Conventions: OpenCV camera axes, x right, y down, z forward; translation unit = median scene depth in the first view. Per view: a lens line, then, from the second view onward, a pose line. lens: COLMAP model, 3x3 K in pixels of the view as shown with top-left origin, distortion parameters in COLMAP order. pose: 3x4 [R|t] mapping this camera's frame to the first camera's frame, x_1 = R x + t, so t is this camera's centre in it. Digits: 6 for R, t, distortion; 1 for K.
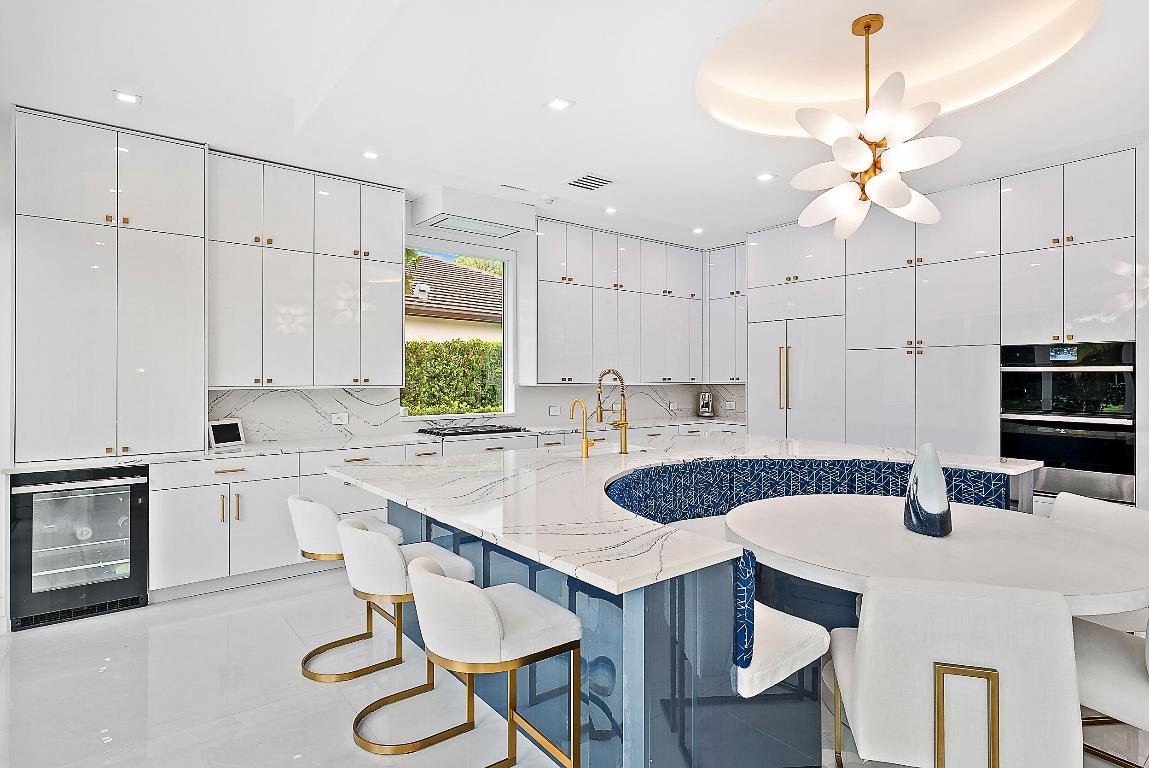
lens RADIAL K [[623.6, 0, 576.6], [0, 623.6, 371.7], [0, 0, 1]] dist [0.032460, 0.000350]
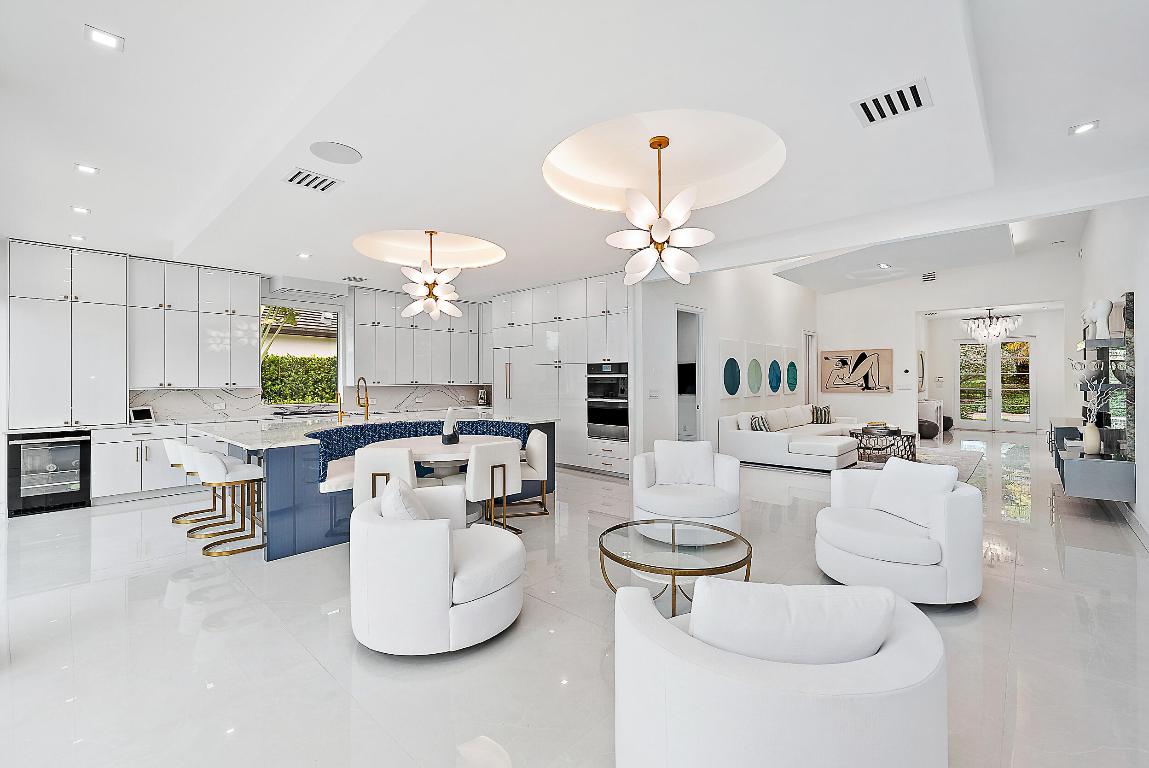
lens RADIAL K [[506.2, 0, 571.3], [0, 506.2, 374.7], [0, 0, 1]] dist [0.024859, 0.000174]
pose [[0.991486, -0.004976, 0.130120, 0.470372], [0.005282, 0.999984, -0.002008, -0.004944], [-0.130108, 0.002678, 0.991496, -0.615606]]
